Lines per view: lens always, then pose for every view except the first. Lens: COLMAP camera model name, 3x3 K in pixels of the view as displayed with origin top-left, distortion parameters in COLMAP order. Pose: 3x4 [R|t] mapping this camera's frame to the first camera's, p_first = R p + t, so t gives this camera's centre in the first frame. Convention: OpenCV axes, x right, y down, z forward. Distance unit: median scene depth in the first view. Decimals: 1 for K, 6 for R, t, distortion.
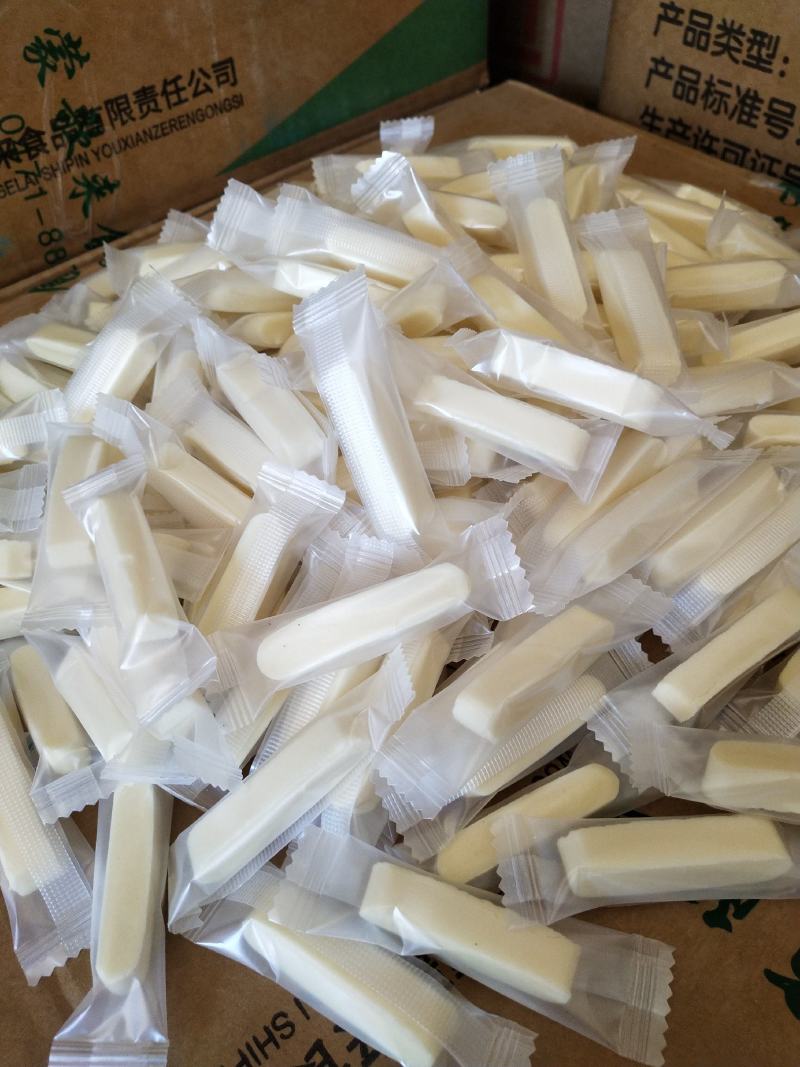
lens RADIAL K [[846.2, 0, 396.9], [0, 846.2, 532.1], [0, 0, 1]] dist [-0.013504, 0.047254]
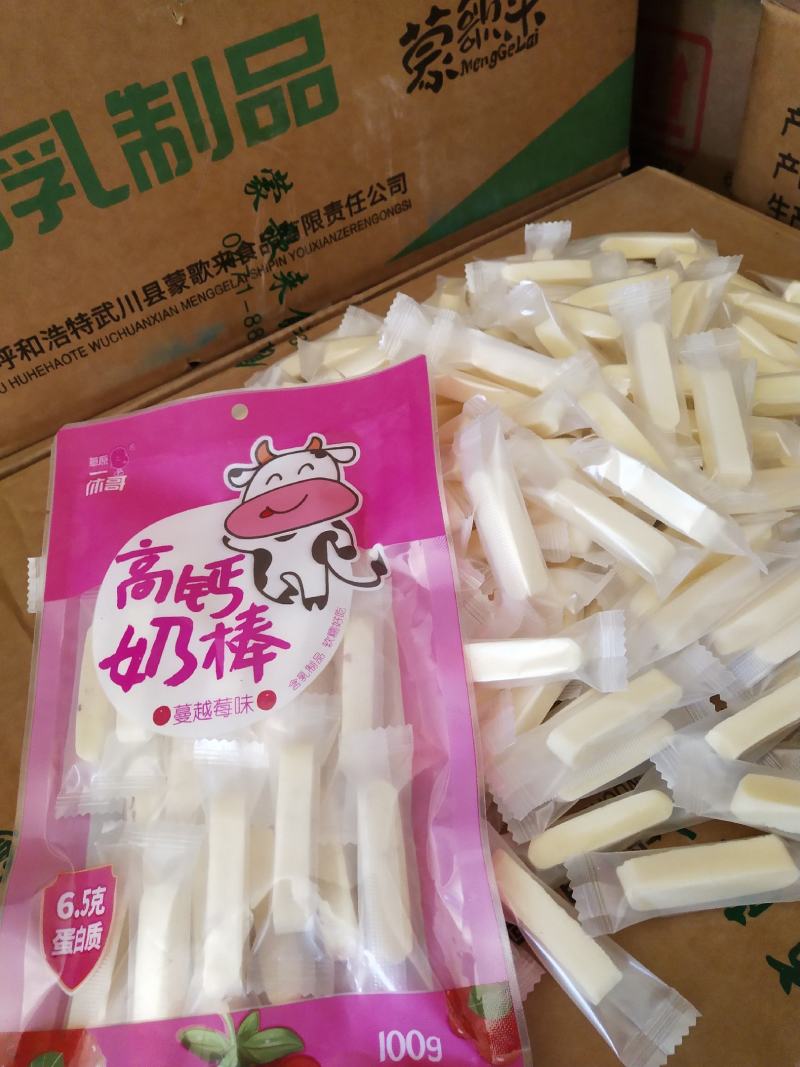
lens RADIAL K [[846.2, 0, 396.9], [0, 846.2, 532.1], [0, 0, 1]] dist [-0.013504, 0.047254]
pose [[0.984715, 0.050381, -0.166727, 0.022491], [-0.048667, 0.998712, 0.014357, -0.068294], [0.167236, -0.006023, 0.985899, -0.196911]]
